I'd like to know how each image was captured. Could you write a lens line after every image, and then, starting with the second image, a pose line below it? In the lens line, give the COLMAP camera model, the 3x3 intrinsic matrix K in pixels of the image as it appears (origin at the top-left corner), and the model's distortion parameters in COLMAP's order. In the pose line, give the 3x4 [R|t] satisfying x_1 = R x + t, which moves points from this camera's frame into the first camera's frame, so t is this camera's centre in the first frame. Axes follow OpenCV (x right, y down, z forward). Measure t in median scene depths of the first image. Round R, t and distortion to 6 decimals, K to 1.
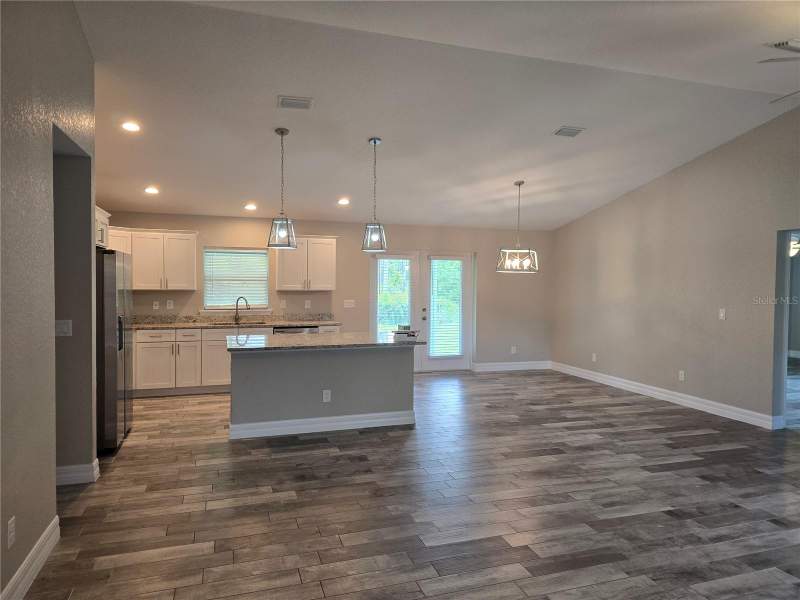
lens RADIAL K [[539.4, 0, 397.1], [0, 539.4, 297.4], [0, 0, 1]] dist [0.049072, -0.042857]
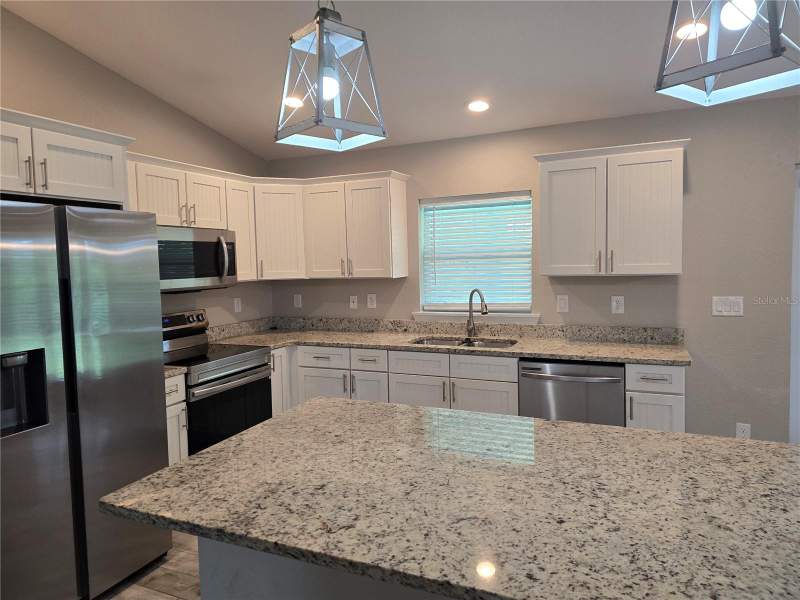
lens RADIAL K [[539.4, 0, 381.9], [0, 539.4, 288.1], [0, 0, 1]] dist [0.049072, -0.042857]
pose [[0.737683, 0.008793, -0.675090, -0.003170], [0.010295, 0.999652, 0.024270, -0.015526], [0.675069, -0.024854, 0.737336, 0.556014]]
